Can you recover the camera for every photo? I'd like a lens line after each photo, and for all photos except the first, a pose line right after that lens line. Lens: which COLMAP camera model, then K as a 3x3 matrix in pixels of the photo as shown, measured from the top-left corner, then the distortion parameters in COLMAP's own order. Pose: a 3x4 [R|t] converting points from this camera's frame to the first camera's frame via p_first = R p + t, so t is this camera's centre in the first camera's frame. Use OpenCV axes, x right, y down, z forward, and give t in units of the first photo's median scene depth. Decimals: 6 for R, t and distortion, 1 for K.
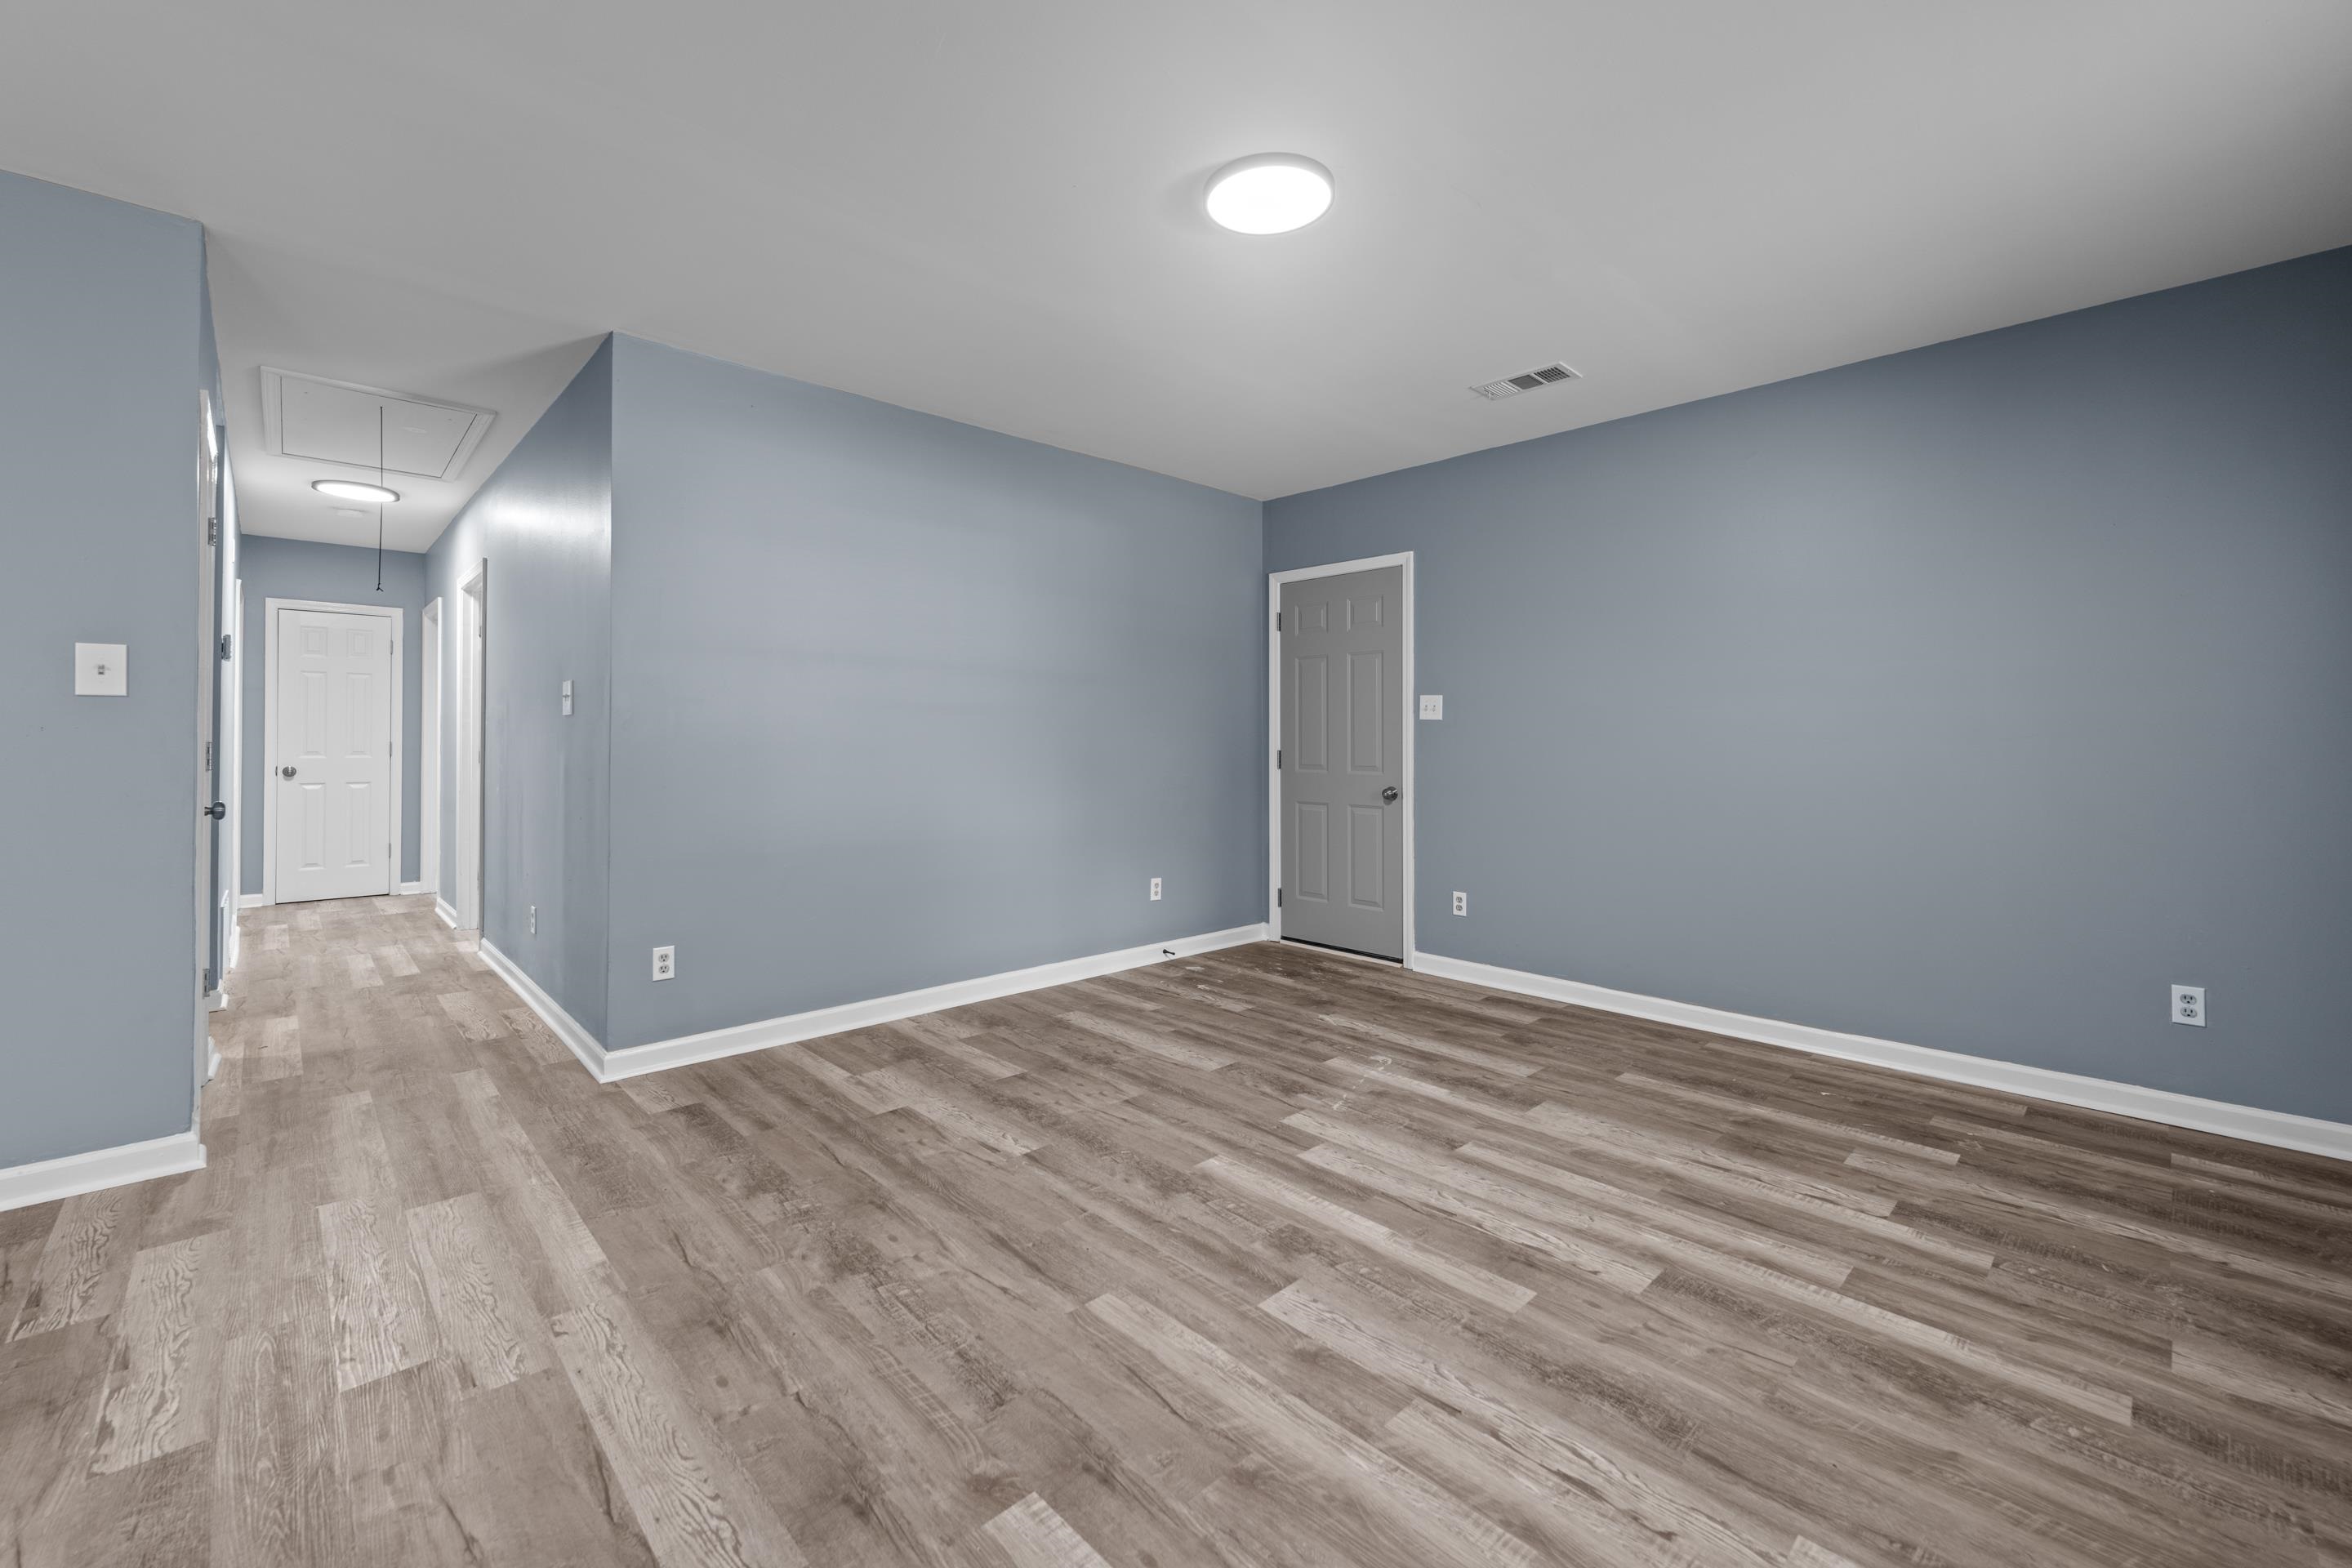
lens RADIAL K [[944.1, 0, 1180.7], [0, 944.1, 766.0], [0, 0, 1]] dist [-0.000865, 0.000018]
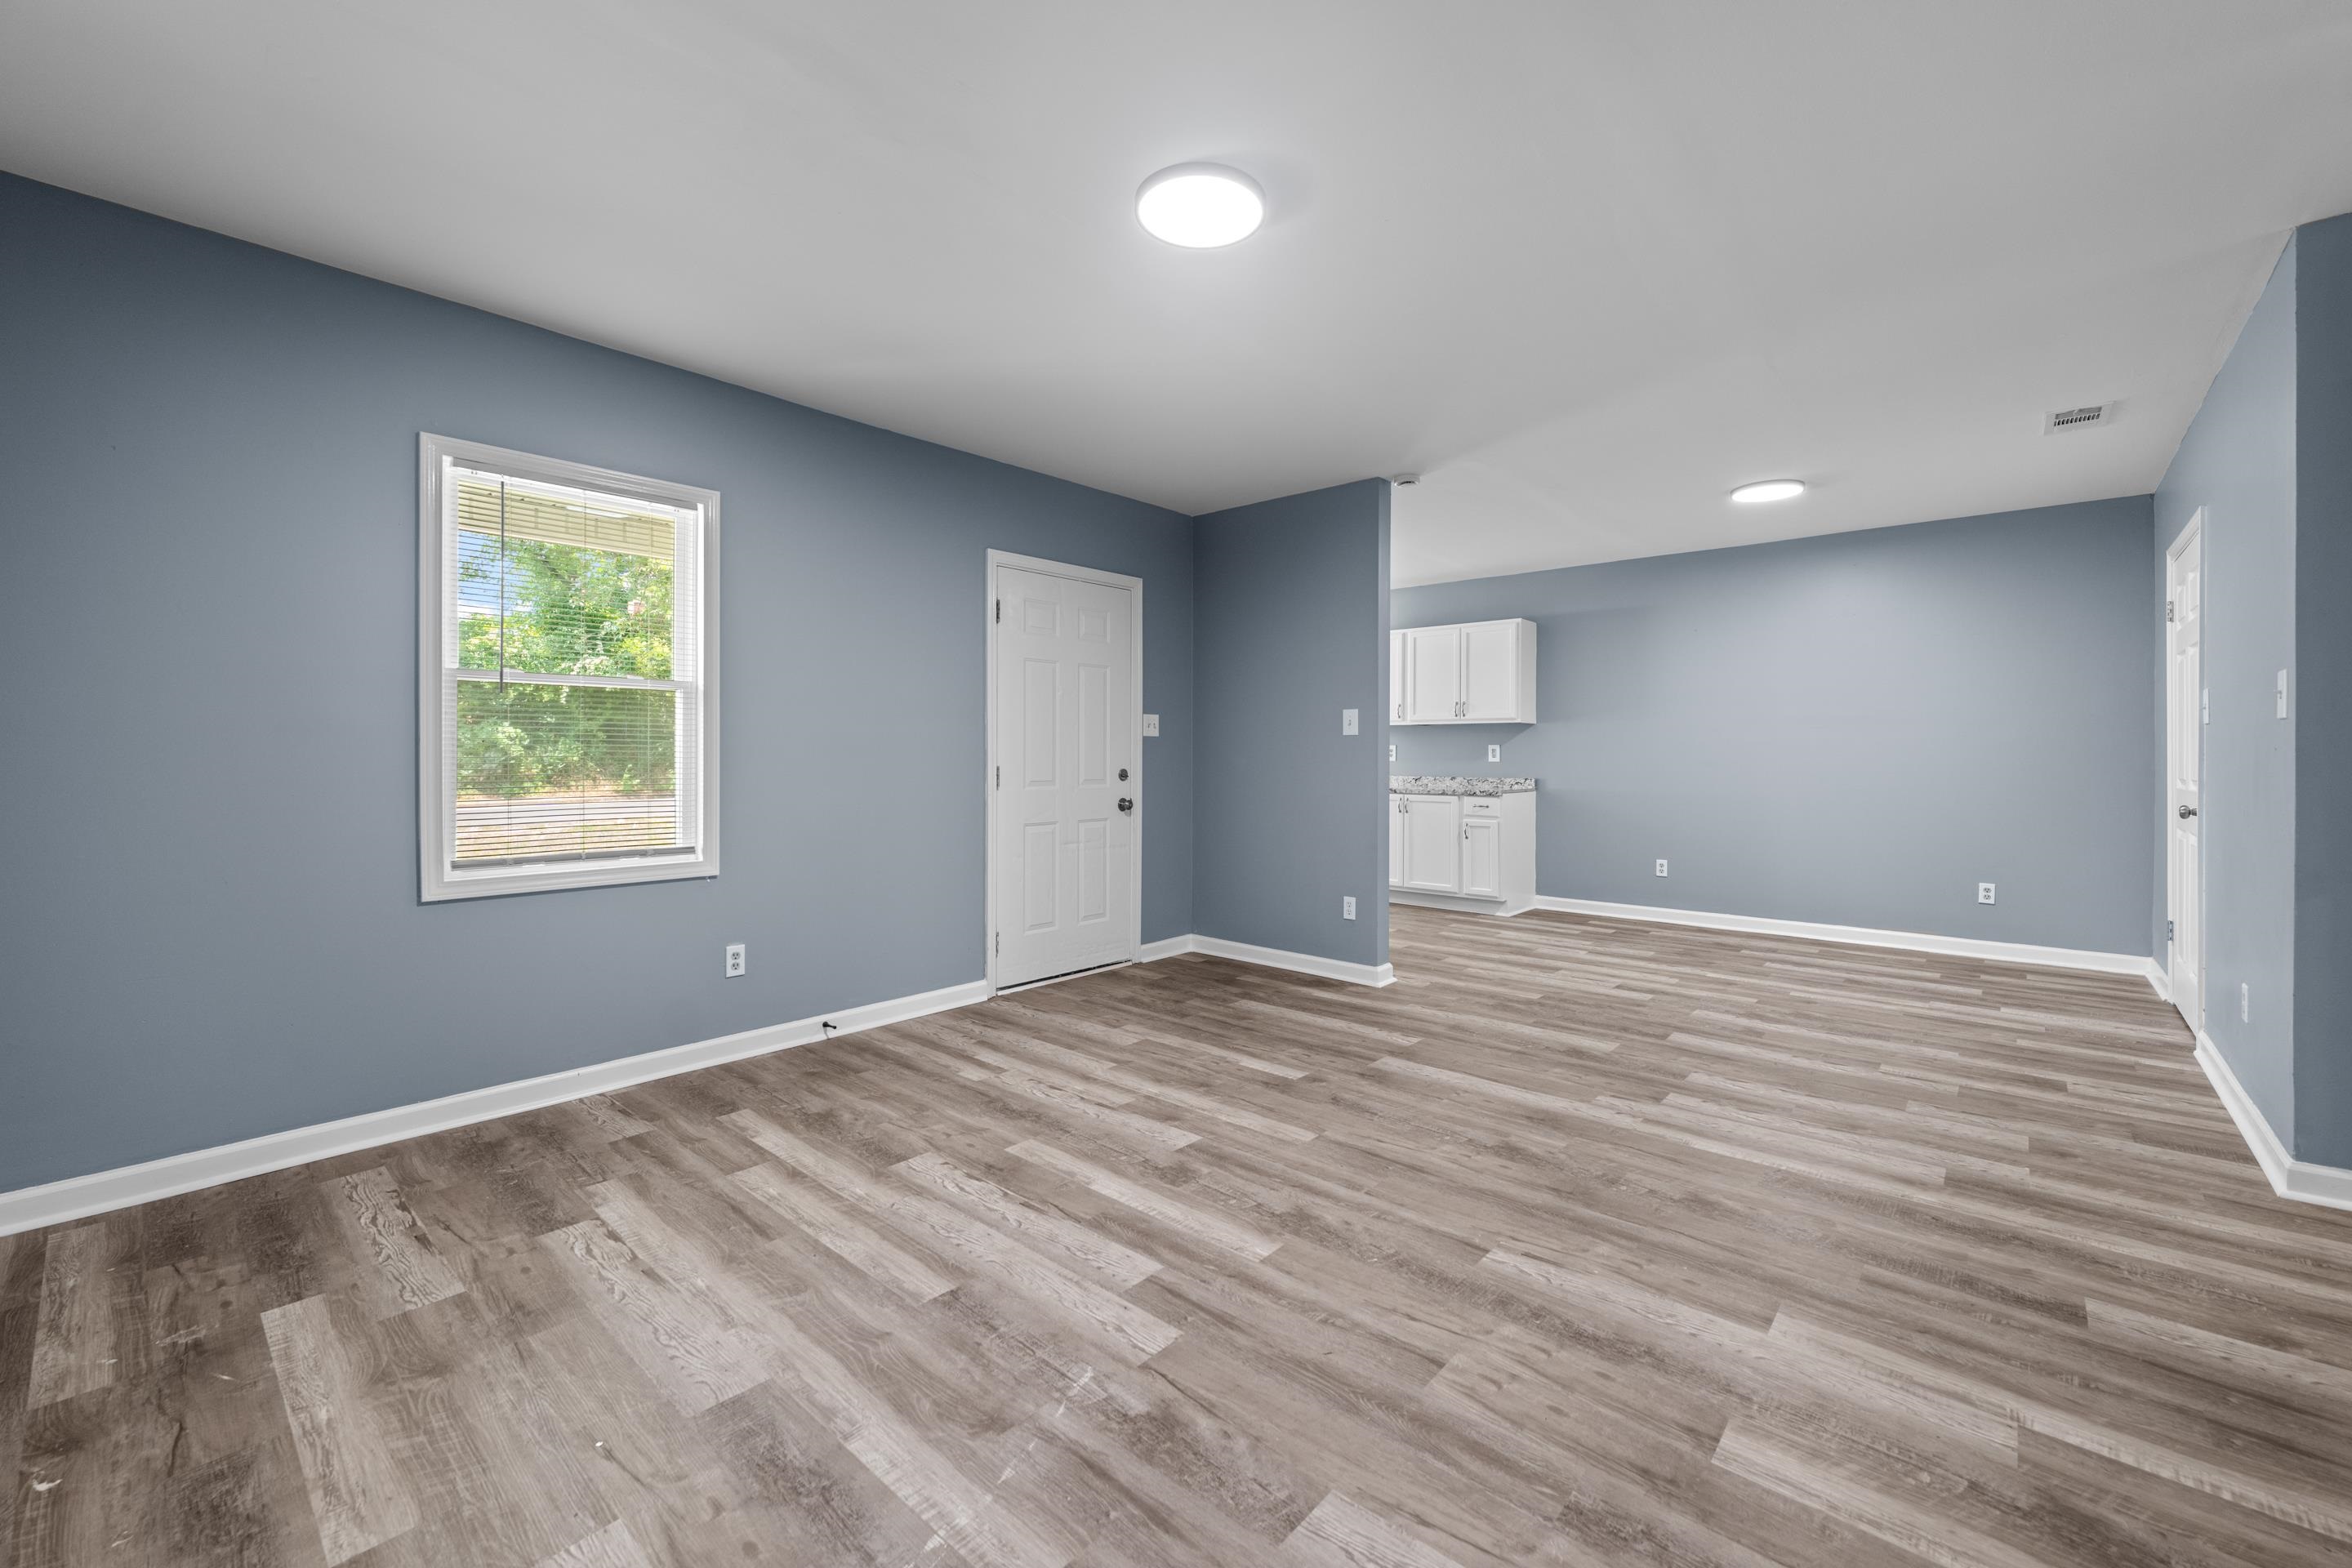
lens RADIAL K [[944.1, 0, 1180.7], [0, 944.1, 766.0], [0, 0, 1]] dist [-0.000865, 0.000018]
pose [[-0.996339, -0.004498, -0.085368, 0.201952], [-0.008113, 0.999083, 0.042042, -0.057287], [0.085101, 0.042581, -0.995462, 2.014552]]
